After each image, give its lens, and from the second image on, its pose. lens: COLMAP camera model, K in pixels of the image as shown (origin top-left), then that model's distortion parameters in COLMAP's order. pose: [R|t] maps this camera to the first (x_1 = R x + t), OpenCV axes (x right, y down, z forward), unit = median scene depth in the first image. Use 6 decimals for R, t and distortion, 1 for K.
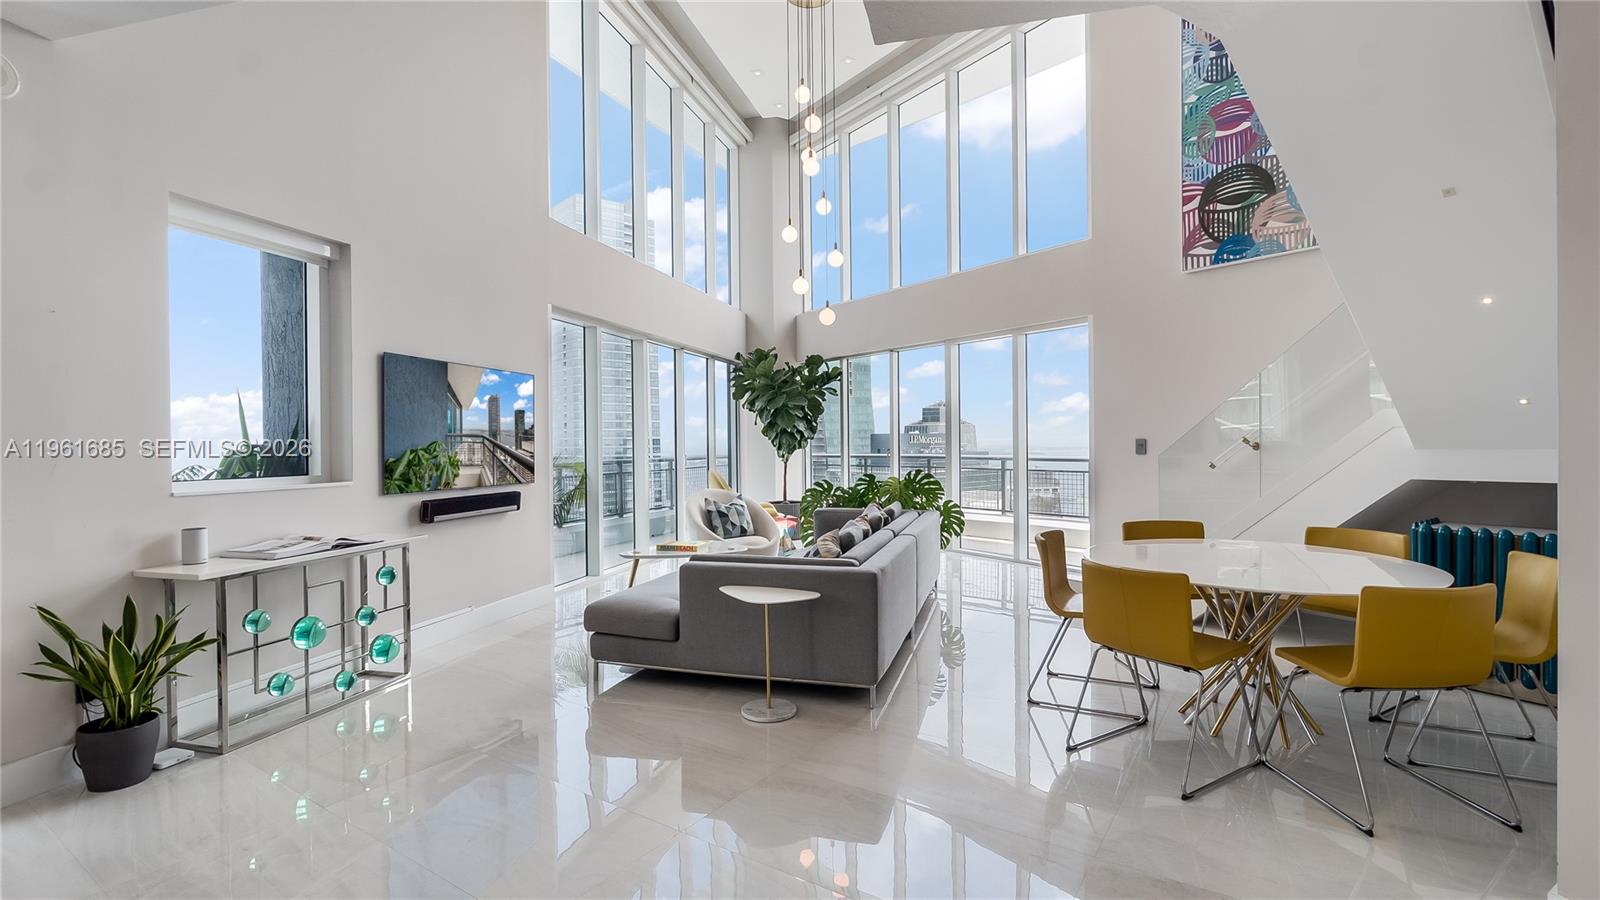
lens RADIAL K [[747.4, 0, 804.0], [0, 747.4, 443.9], [0, 0, 1]] dist [-0.002317, -0.000240]
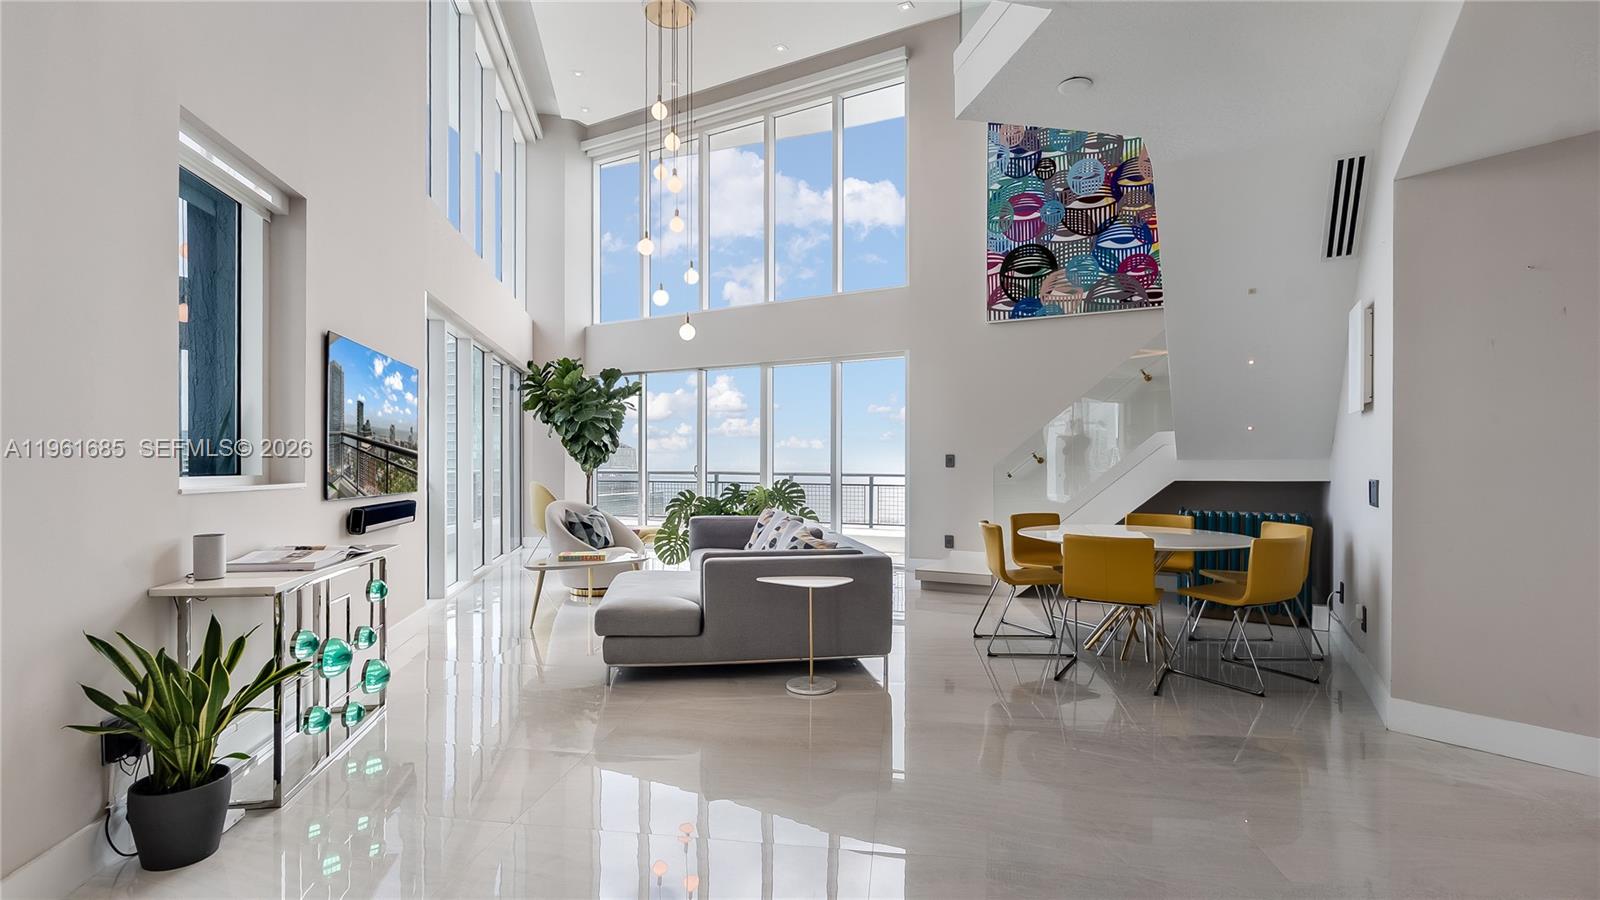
lens RADIAL K [[745.7, 0, 802.4], [0, 745.7, 464.7], [0, 0, 1]] dist [-0.000661, 0.000123]
pose [[0.898411, 0.009989, 0.439042, -0.329498], [-0.008182, 0.999948, -0.006007, 0.021349], [-0.439080, 0.001805, 0.898446, 0.005390]]
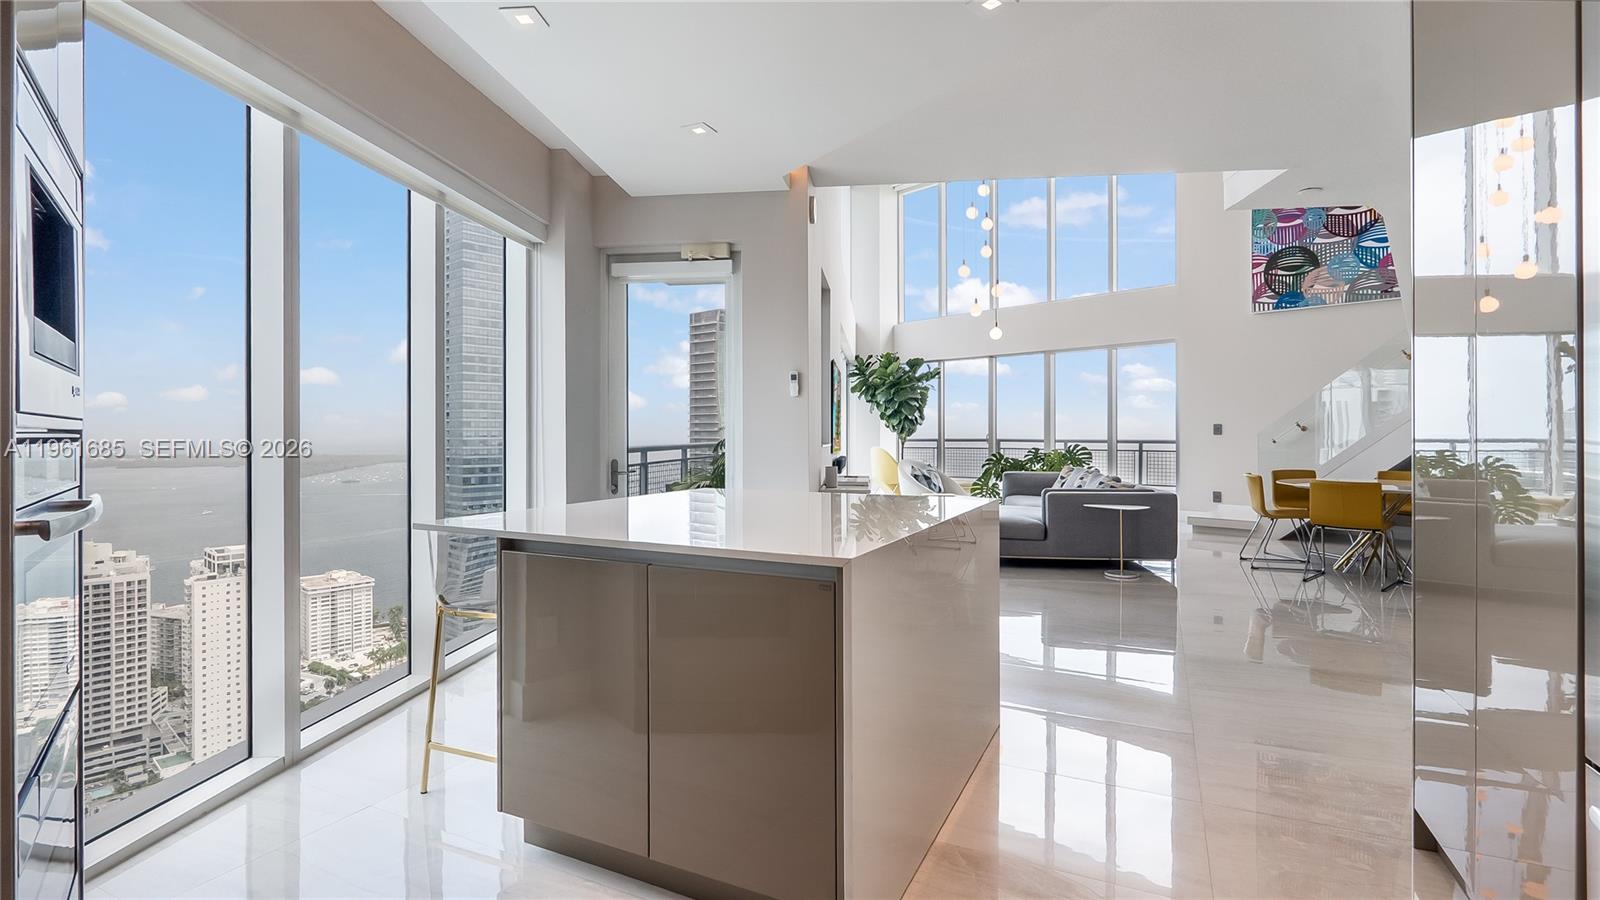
lens RADIAL K [[747.6, 0, 801.7], [0, 747.6, 434.2], [0, 0, 1]] dist [0.000693, -0.000108]
pose [[0.988900, 0.007428, 0.148394, -0.622871], [-0.006736, 0.999964, -0.005165, 0.028364], [-0.148427, 0.004108, 0.988915, -0.361235]]
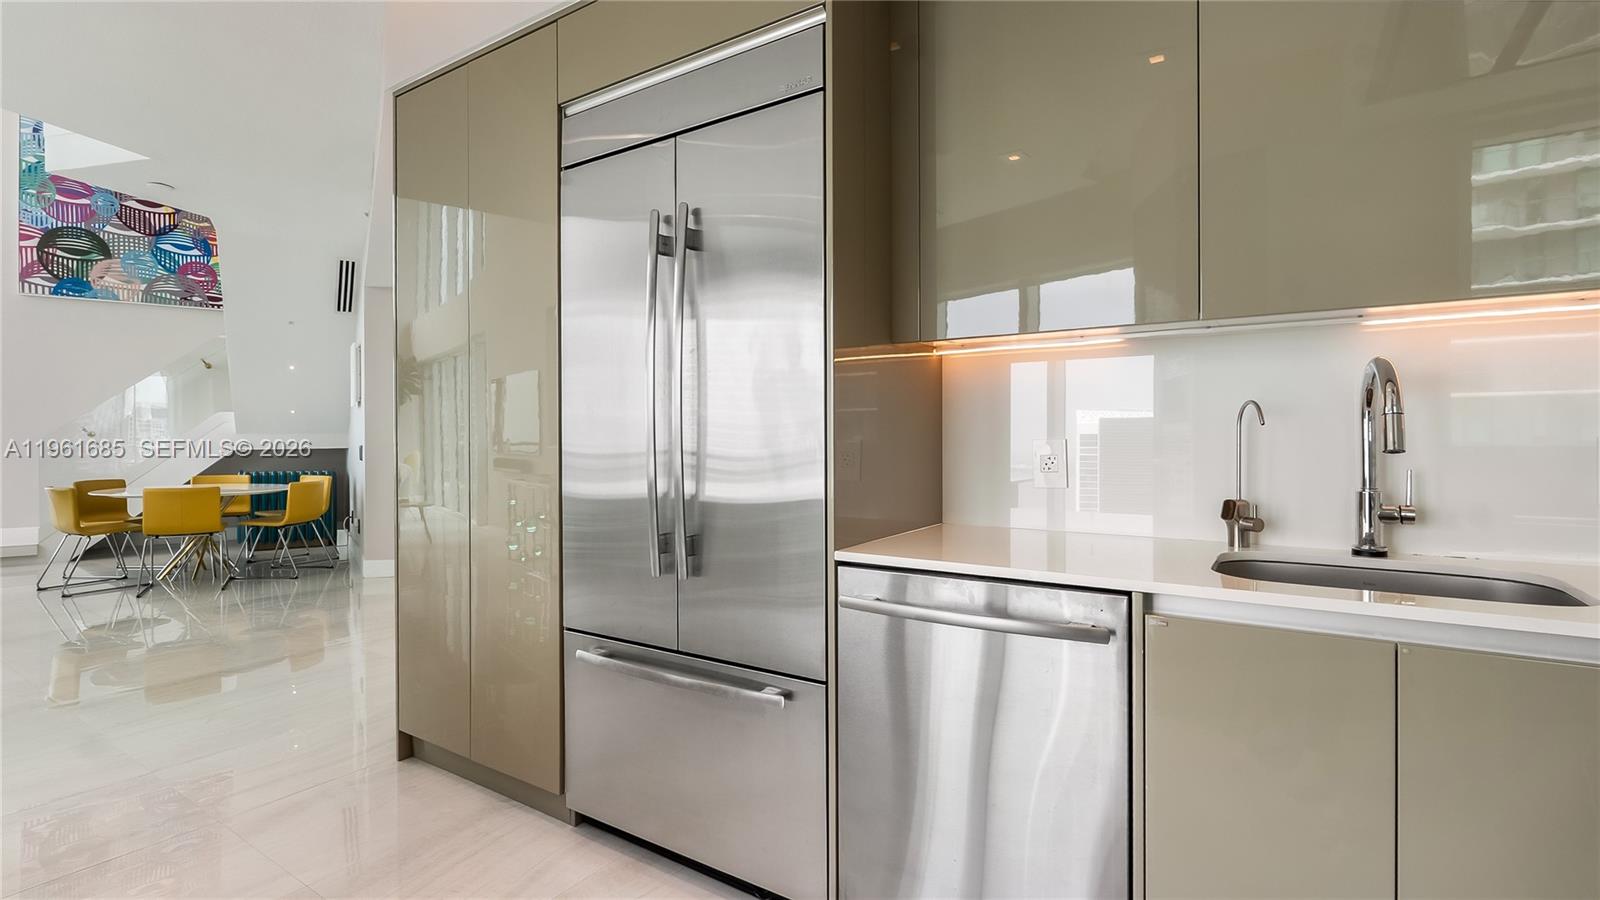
lens RADIAL K [[737.9, 0, 800.2], [0, 737.9, 441.5], [0, 0, 1]] dist [-0.004266, -0.000528]
pose [[-0.005833, 0.004292, 0.999974, -0.732215], [0.005887, 0.999974, -0.004258, 0.029370], [-0.999966, 0.005862, -0.005858, -0.296099]]
